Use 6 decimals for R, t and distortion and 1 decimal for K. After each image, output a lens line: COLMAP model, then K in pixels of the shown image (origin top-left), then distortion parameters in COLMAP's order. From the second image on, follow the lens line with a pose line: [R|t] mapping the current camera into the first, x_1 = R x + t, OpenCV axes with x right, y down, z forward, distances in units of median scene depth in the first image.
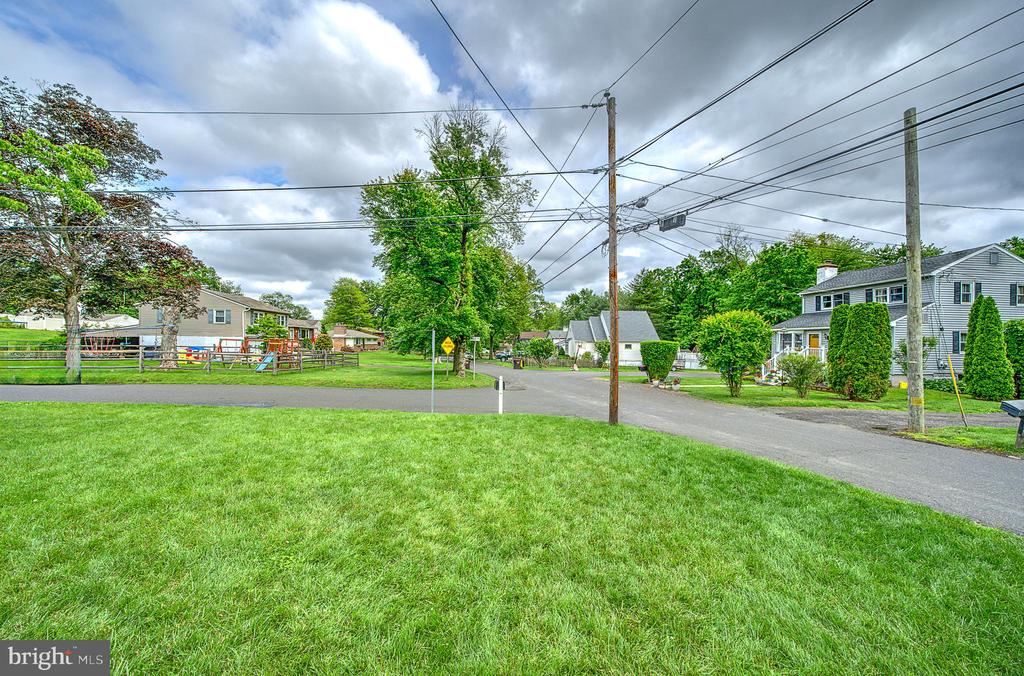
lens RADIAL K [[365.3, 0, 511.4], [0, 365.3, 342.3], [0, 0, 1]] dist [-0.006283, 0.002266]
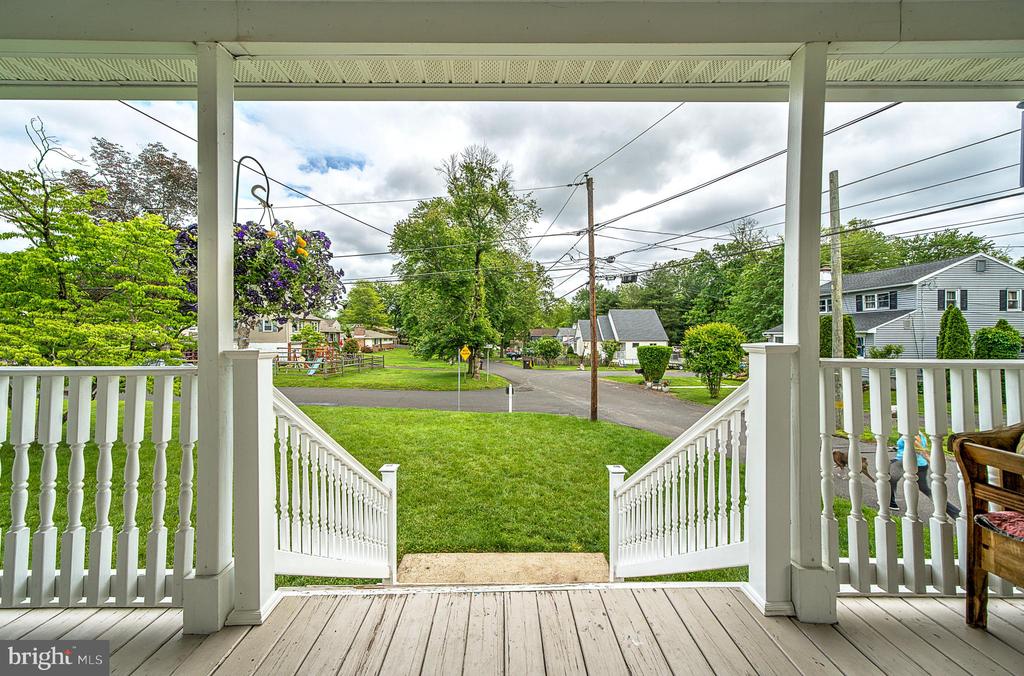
lens RADIAL K [[365.3, 0, 485.8], [0, 365.3, 336.8], [0, 0, 1]] dist [-0.006283, 0.002266]
pose [[0.995125, -0.013748, -0.097663, 0.006837], [0.013272, 0.999897, -0.005524, -0.033811], [0.097729, 0.004201, 0.995204, -0.154505]]
